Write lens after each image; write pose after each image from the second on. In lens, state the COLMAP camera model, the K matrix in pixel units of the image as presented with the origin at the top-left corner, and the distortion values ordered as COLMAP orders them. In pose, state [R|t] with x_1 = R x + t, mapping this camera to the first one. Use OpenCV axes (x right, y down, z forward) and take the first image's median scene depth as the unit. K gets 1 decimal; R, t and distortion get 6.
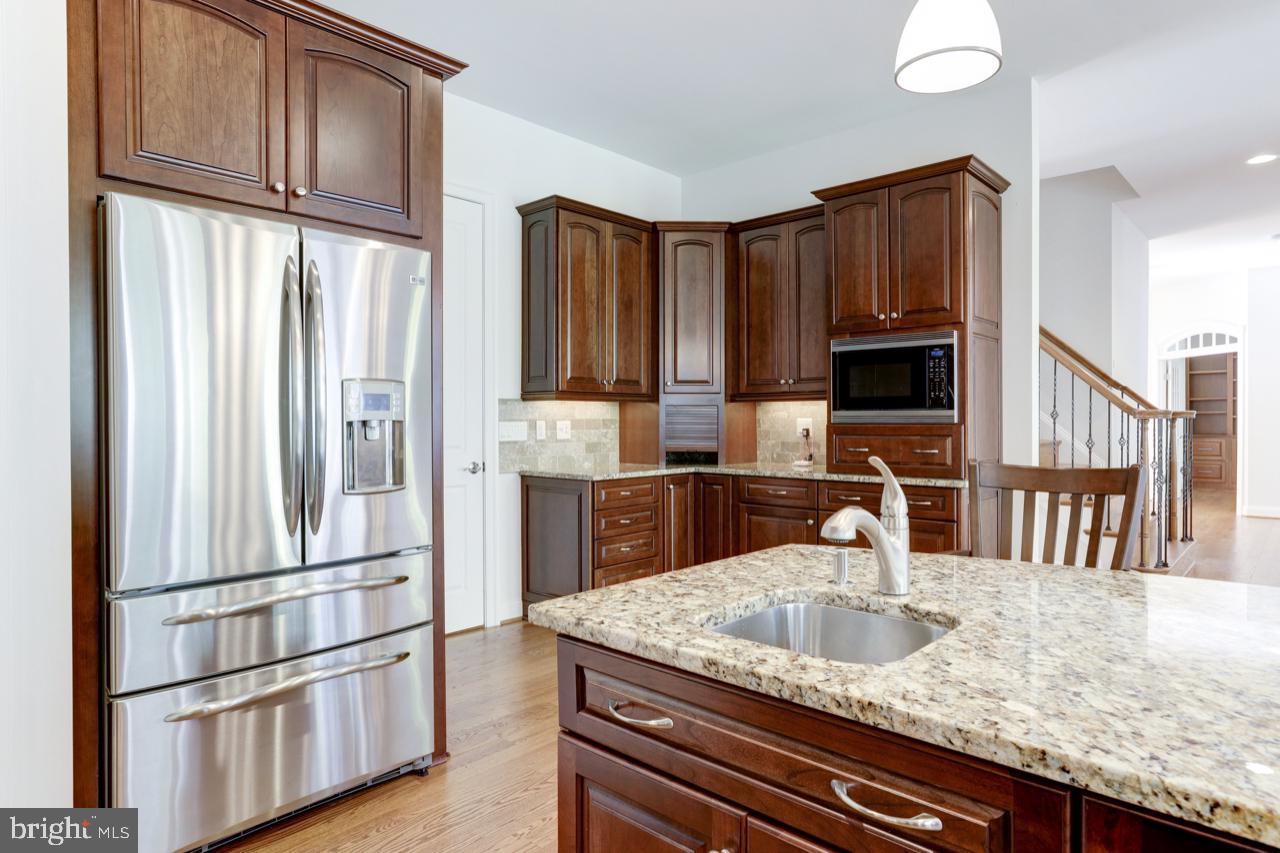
lens RADIAL K [[727.6, 0, 650.4], [0, 727.6, 420.6], [0, 0, 1]] dist [-0.012370, 0.004977]
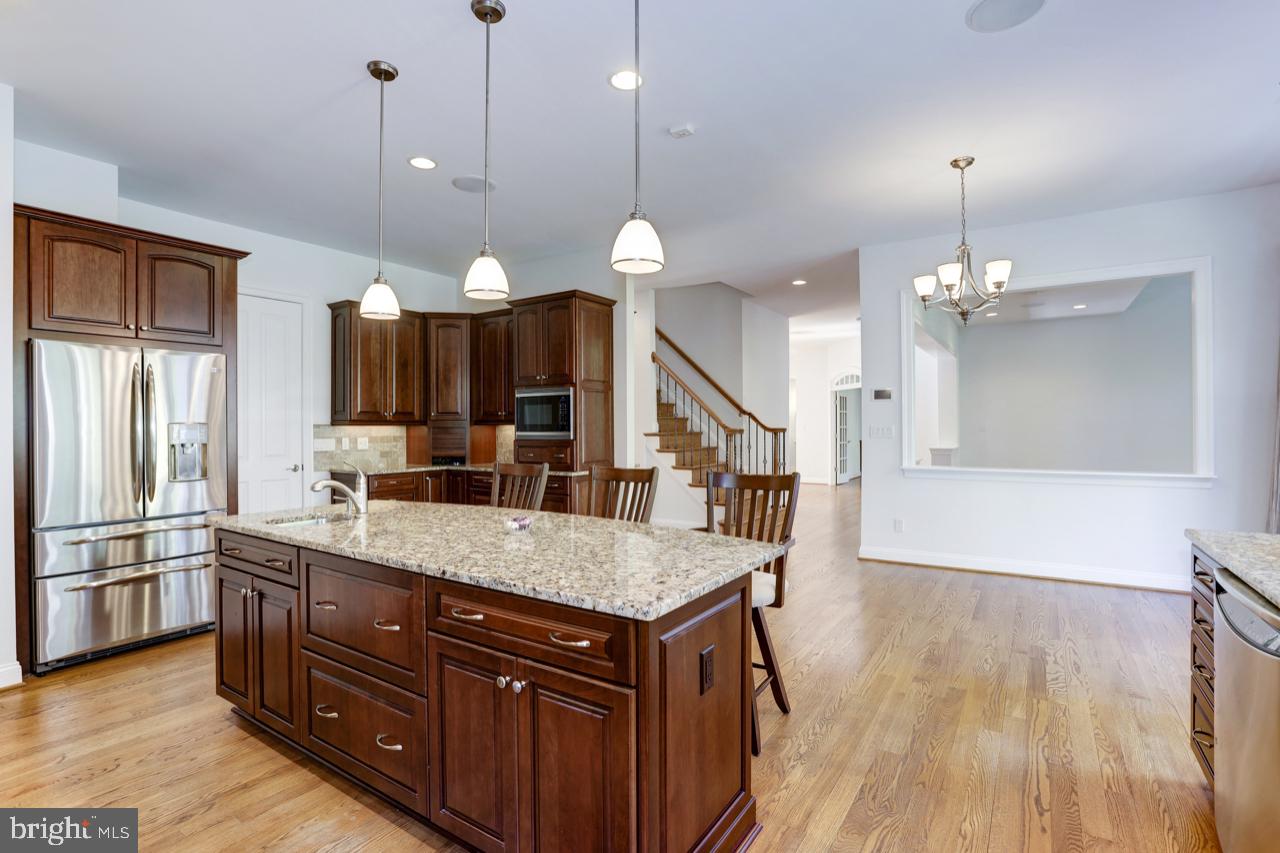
lens RADIAL K [[603.1, 0, 647.0], [0, 603.1, 424.3], [0, 0, 1]] dist [-0.037552, 0.011376]
pose [[0.989516, -0.002718, 0.144397, 0.349087], [0.003551, 0.999979, -0.005507, -0.022417], [-0.144379, 0.005962, 0.989505, -0.429407]]
